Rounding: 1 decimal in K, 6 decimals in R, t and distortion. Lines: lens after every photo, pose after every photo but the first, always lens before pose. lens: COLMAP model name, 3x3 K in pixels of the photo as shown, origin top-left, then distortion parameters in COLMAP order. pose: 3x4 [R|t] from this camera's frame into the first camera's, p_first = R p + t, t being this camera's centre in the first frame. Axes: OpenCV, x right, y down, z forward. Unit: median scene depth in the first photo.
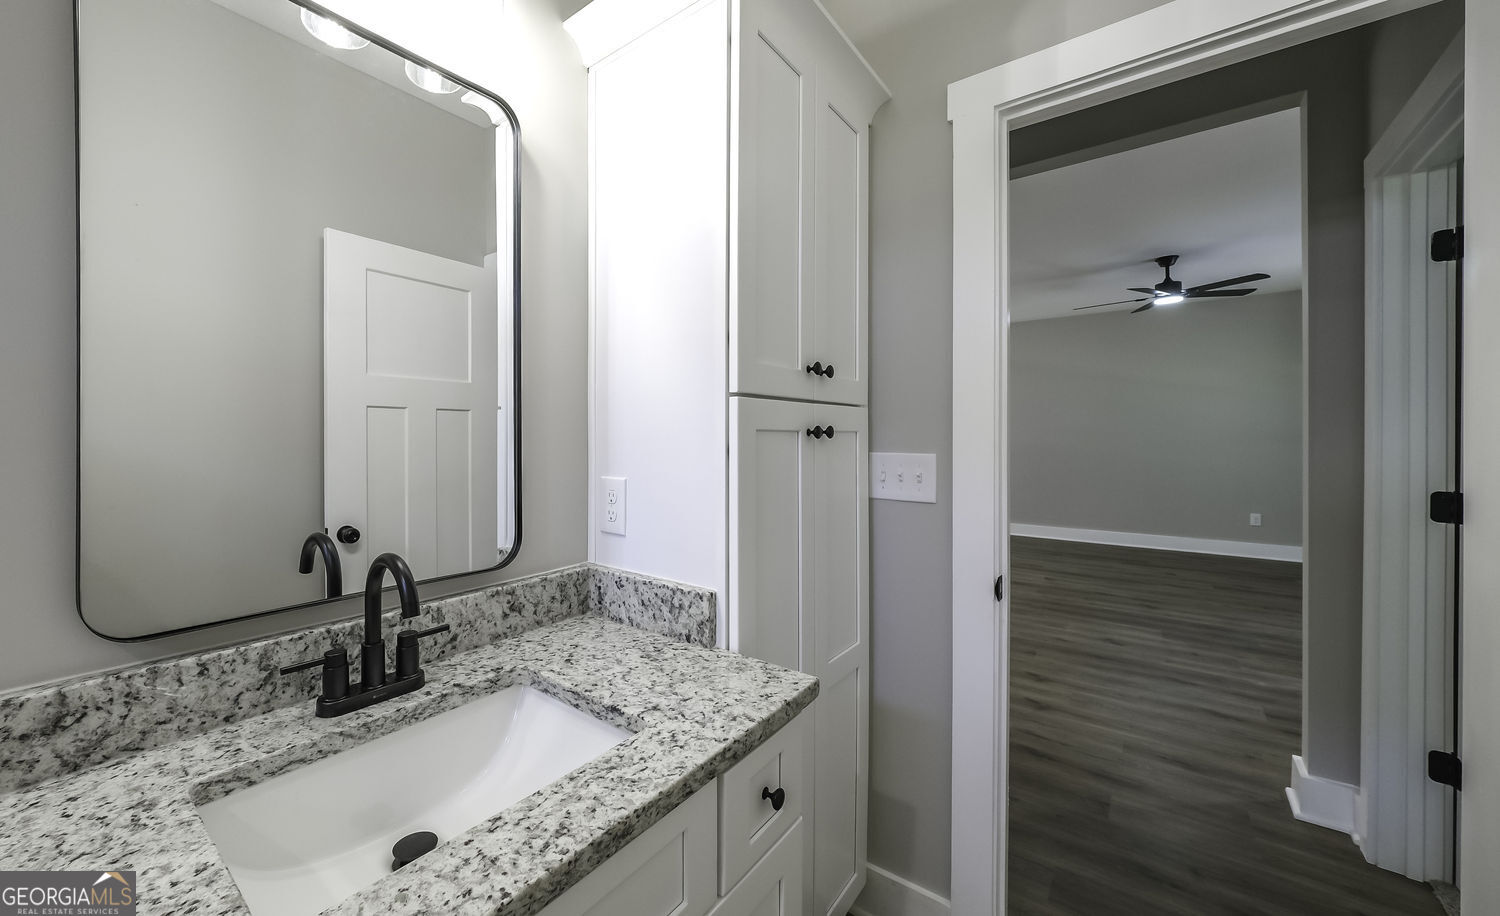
lens RADIAL K [[581.2, 0, 686.9], [0, 581.2, 442.8], [0, 0, 1]] dist [-0.000990, -0.000014]
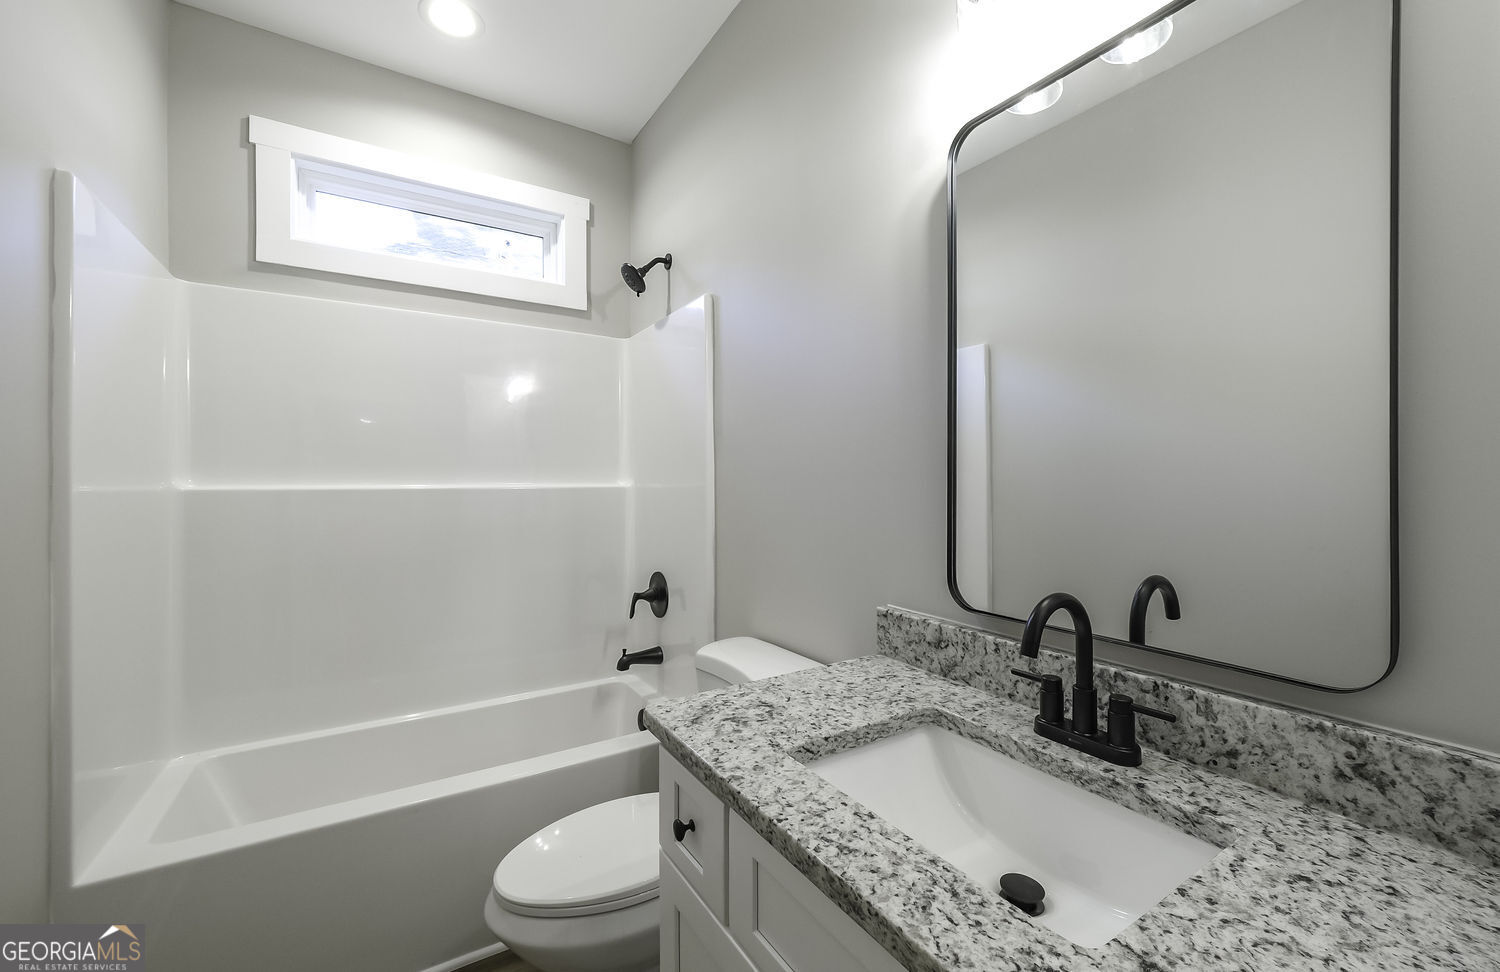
lens RADIAL K [[602.8, 0, 750.0], [0, 602.8, 486.0], [0, 0, 1]] dist [0.000776, 0.000553]
pose [[-0.316165, 0.012792, -0.948618, 0.604620], [-0.010852, 0.999795, 0.017099, 0.000178], [0.948642, 0.015700, -0.315962, 0.825618]]
